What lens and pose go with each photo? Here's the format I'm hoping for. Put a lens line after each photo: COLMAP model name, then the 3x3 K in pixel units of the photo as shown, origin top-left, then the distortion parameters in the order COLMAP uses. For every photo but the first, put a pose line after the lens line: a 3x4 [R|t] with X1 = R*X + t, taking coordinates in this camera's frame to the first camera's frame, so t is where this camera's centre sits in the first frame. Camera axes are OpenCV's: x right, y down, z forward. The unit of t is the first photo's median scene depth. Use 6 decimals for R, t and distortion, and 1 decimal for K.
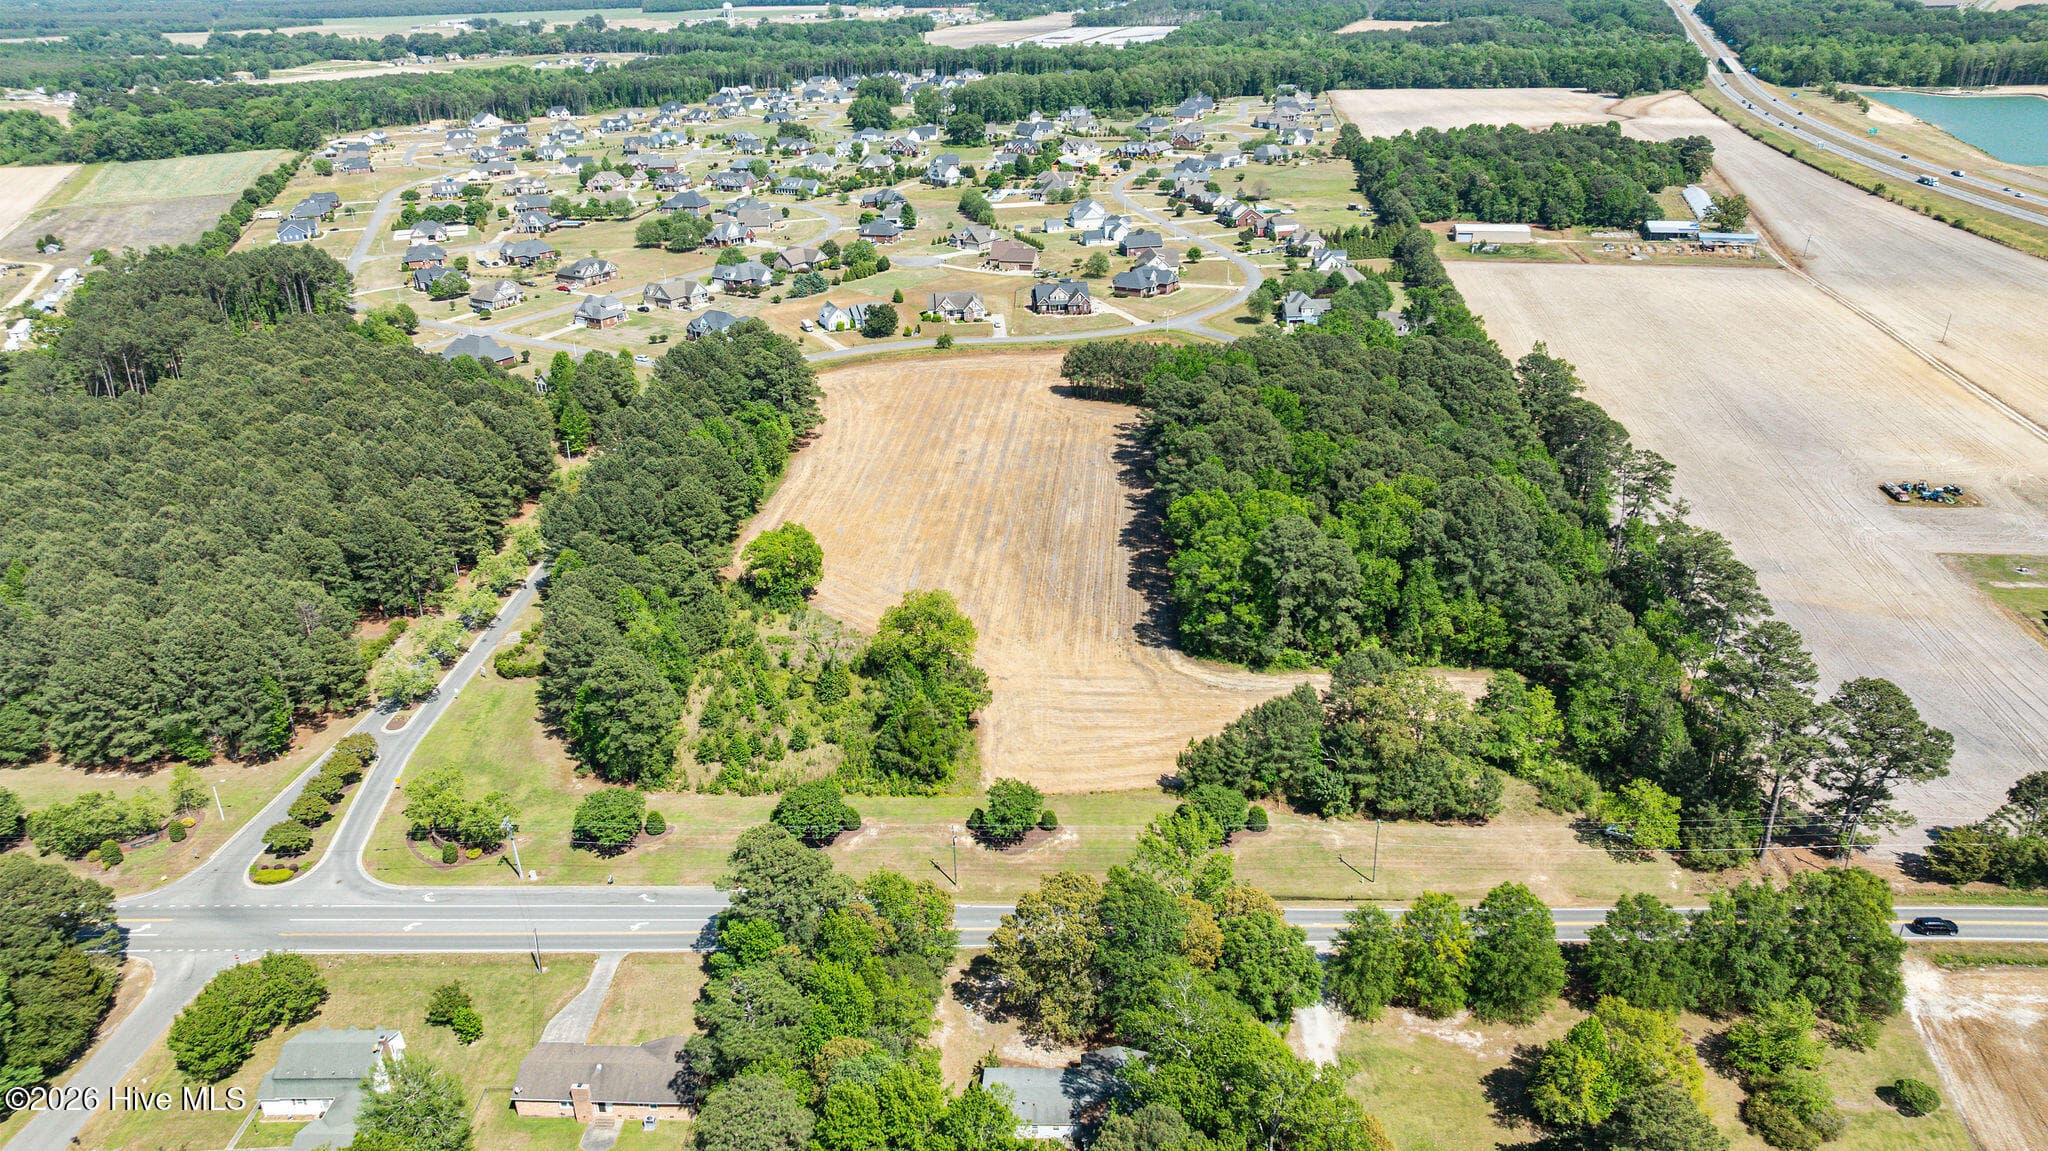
lens RADIAL K [[1452.5, 0, 1020.7], [0, 1452.5, 579.8], [0, 0, 1]] dist [-0.041202, 0.046835]
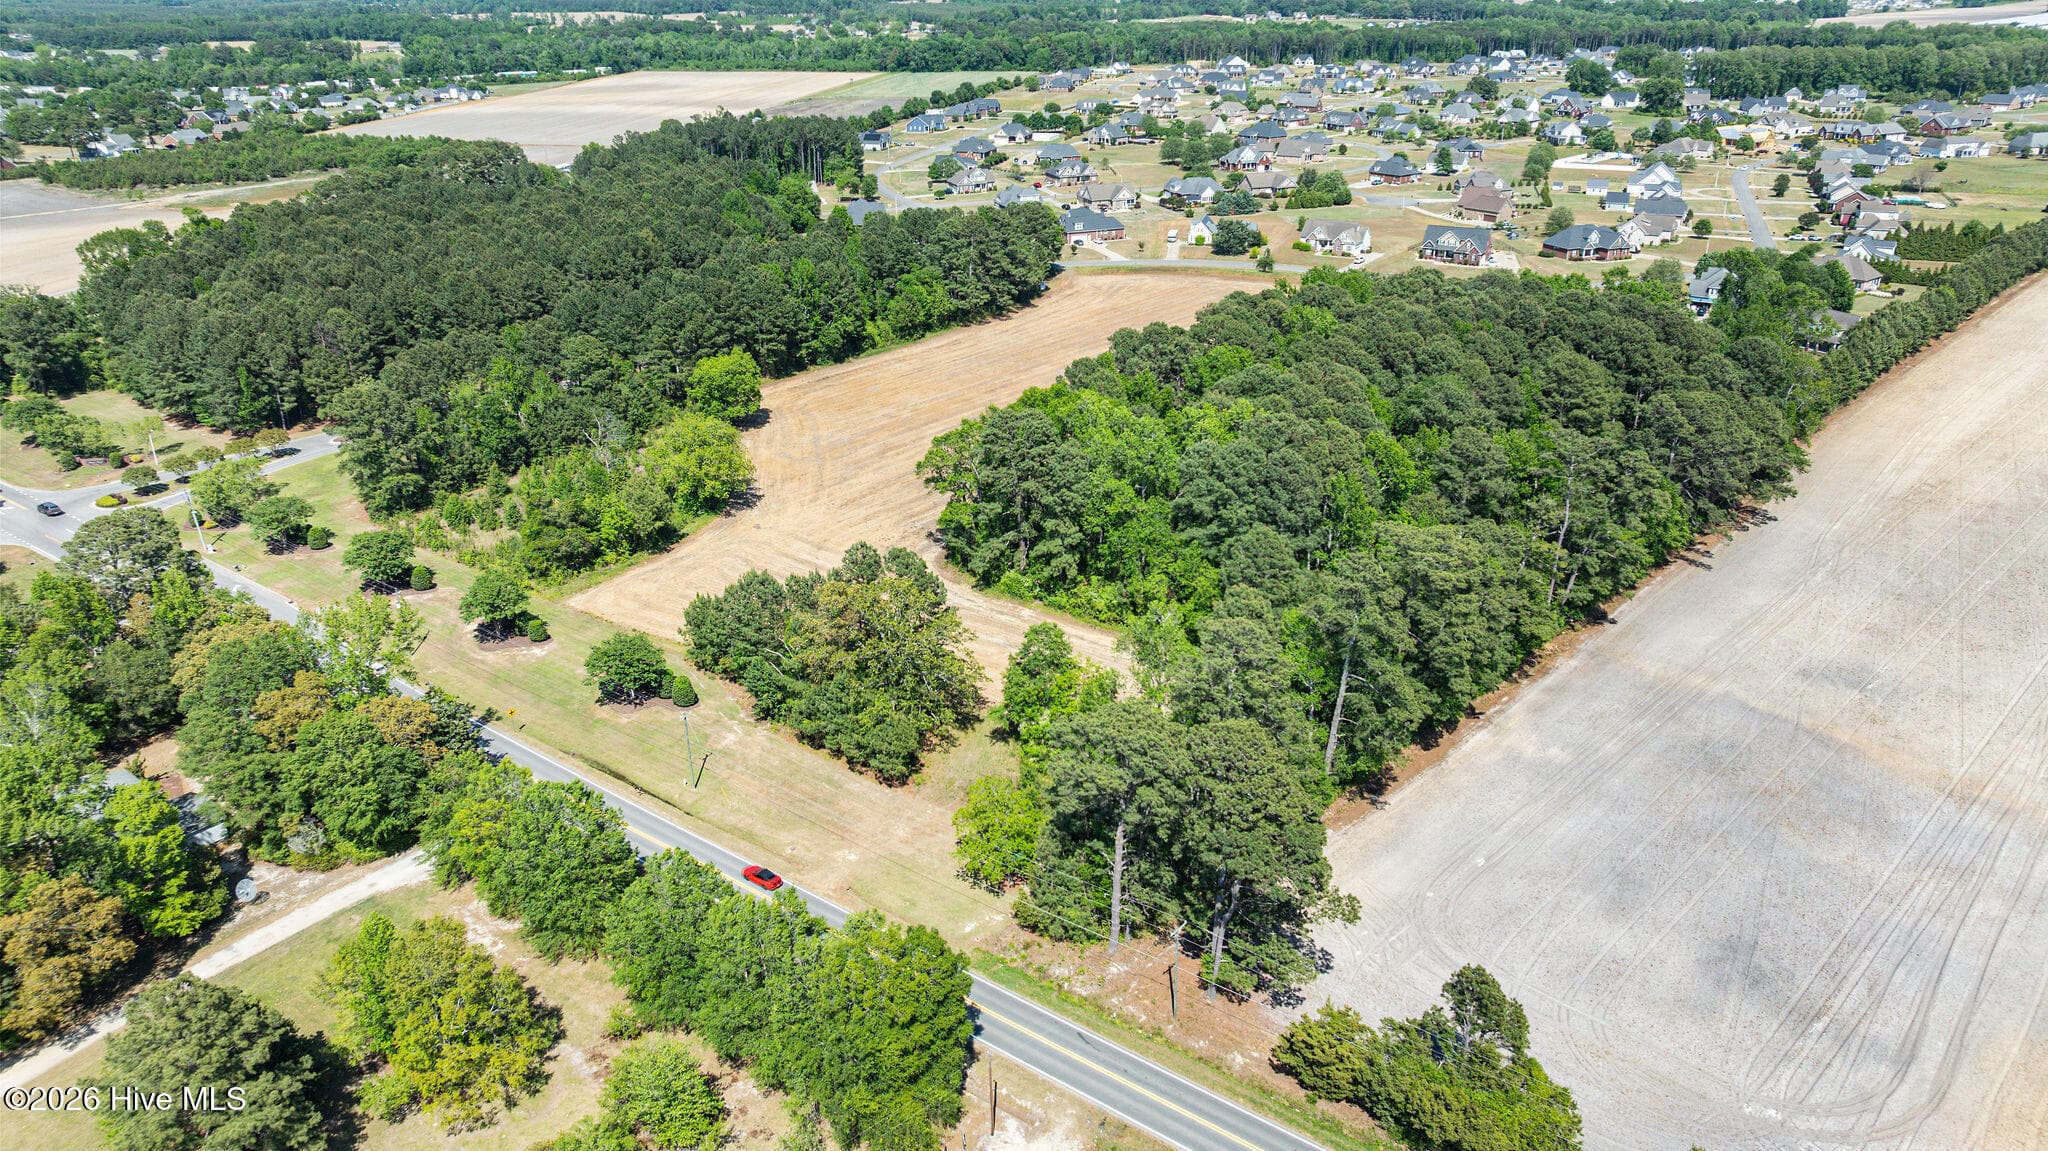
lens RADIAL K [[1452.5, 0, 1024.6], [0, 1452.5, 568.0], [0, 0, 1]] dist [-0.041202, 0.046835]
pose [[0.813425, 0.241849, -0.529008, 0.166623], [-0.242812, 0.967616, 0.069012, -0.003242], [0.528567, 0.072313, 0.845806, 0.081094]]
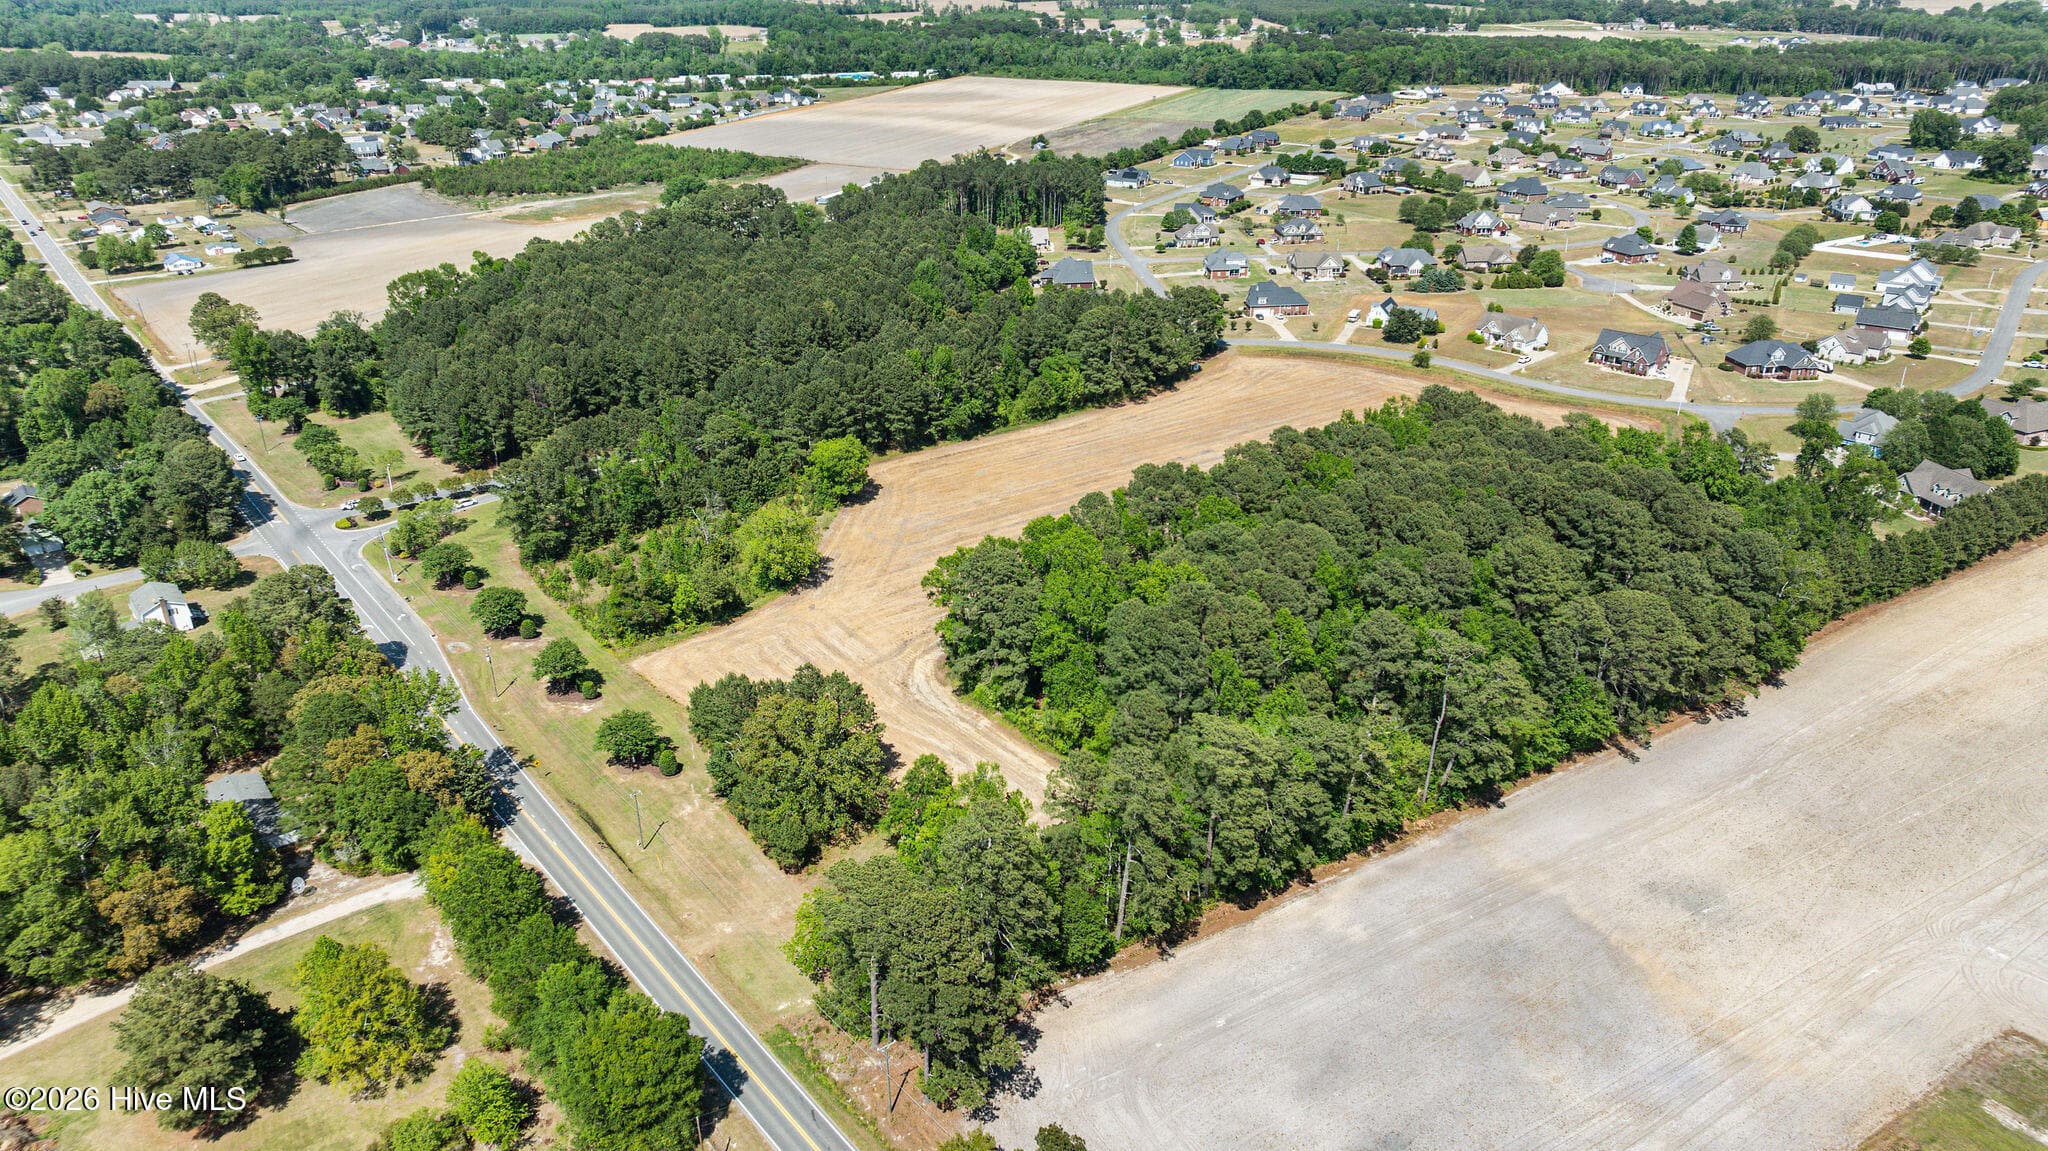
lens RADIAL K [[1452.5, 0, 1025.0], [0, 1452.5, 570.0], [0, 0, 1]] dist [-0.041202, 0.046835]
pose [[0.644601, 0.331627, -0.688849, 0.222096], [-0.319443, 0.935430, 0.151413, -0.046593], [0.694583, 0.122447, 0.708915, 0.088619]]
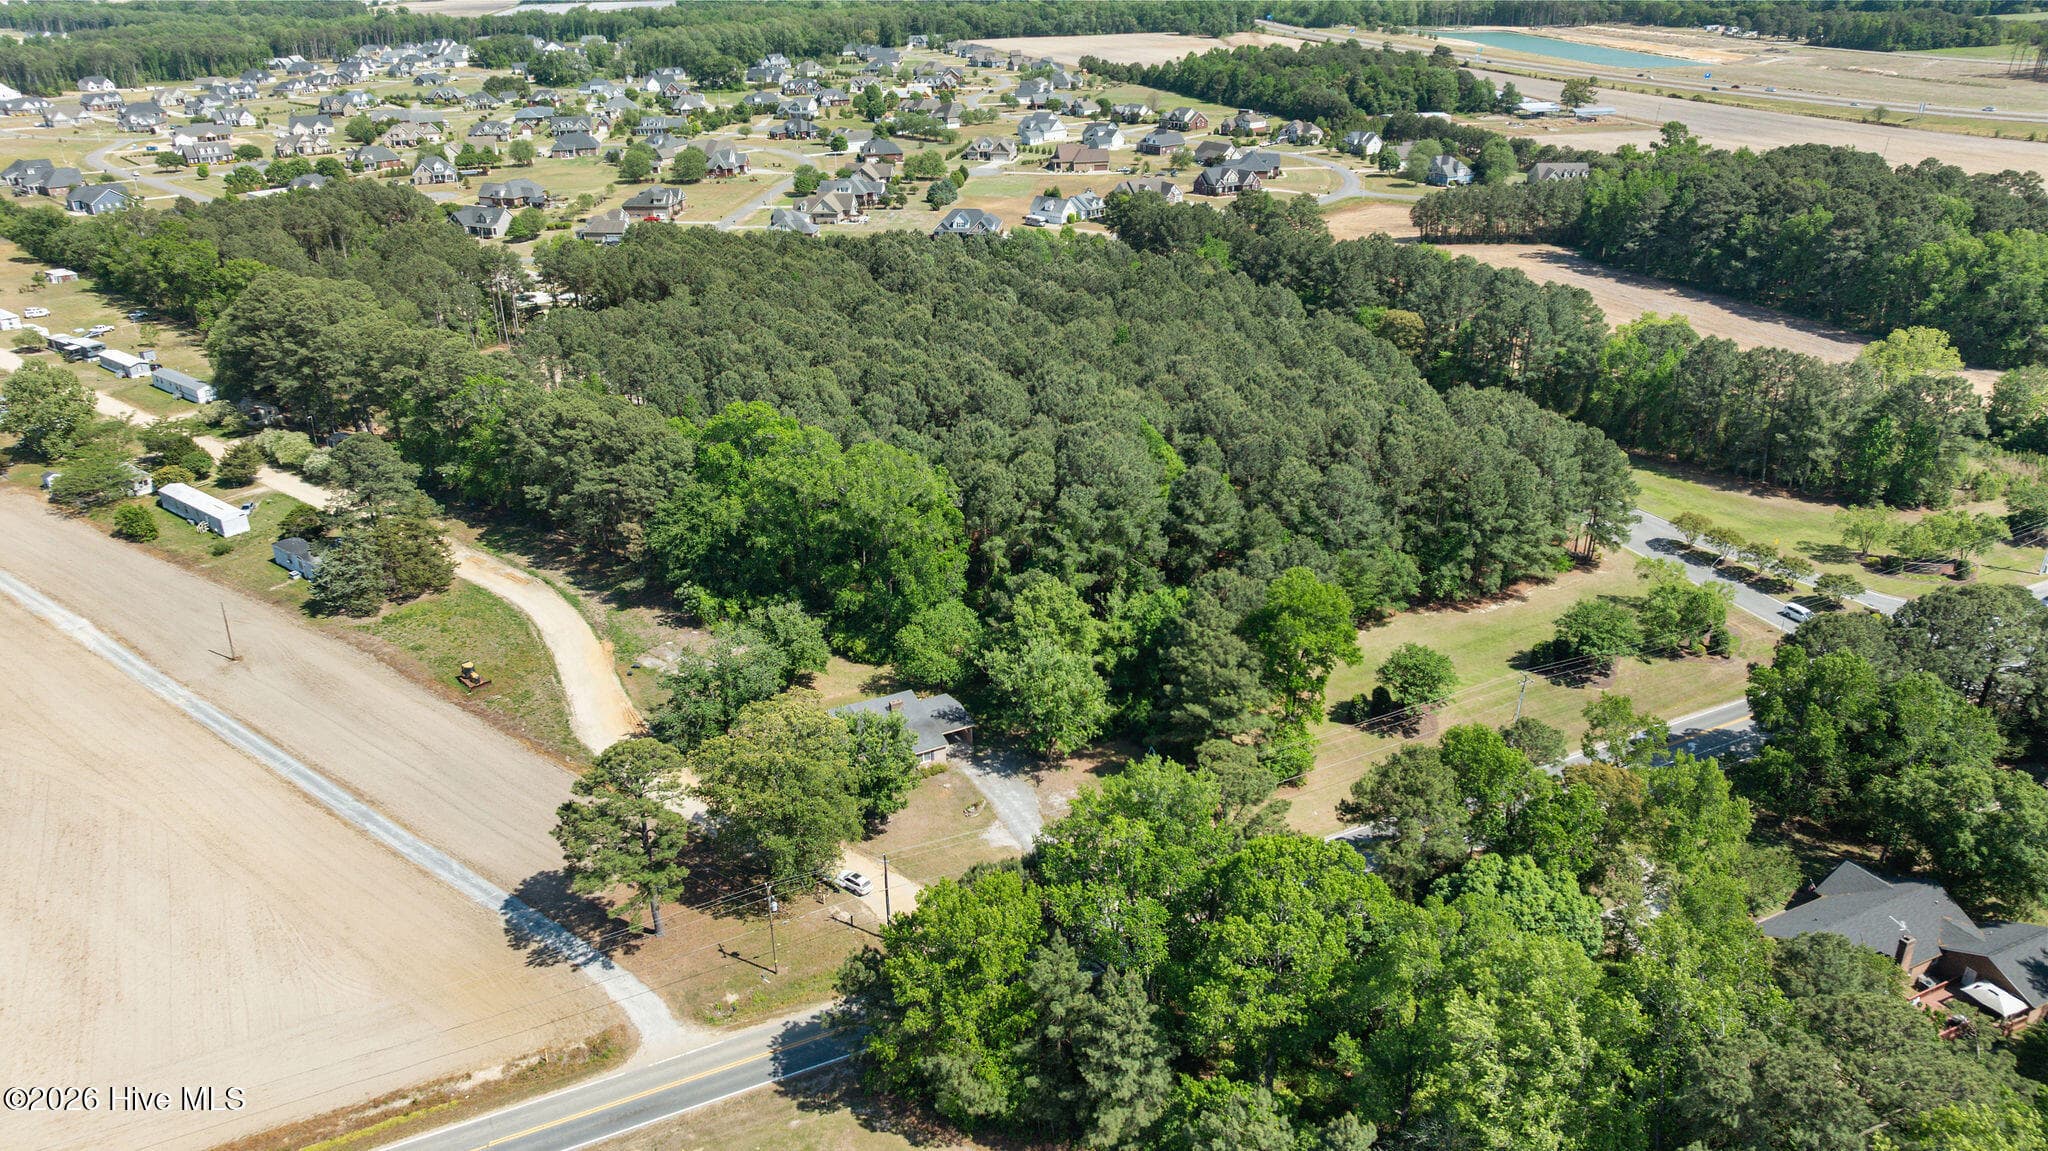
lens RADIAL K [[1452.5, 0, 1024.9], [0, 1452.5, 564.4], [0, 0, 1]] dist [-0.041202, 0.046835]
pose [[0.884166, -0.173942, 0.433583, -0.306648], [0.178050, 0.983518, 0.031482, 0.008424], [-0.431913, 0.049364, 0.900564, 0.076288]]
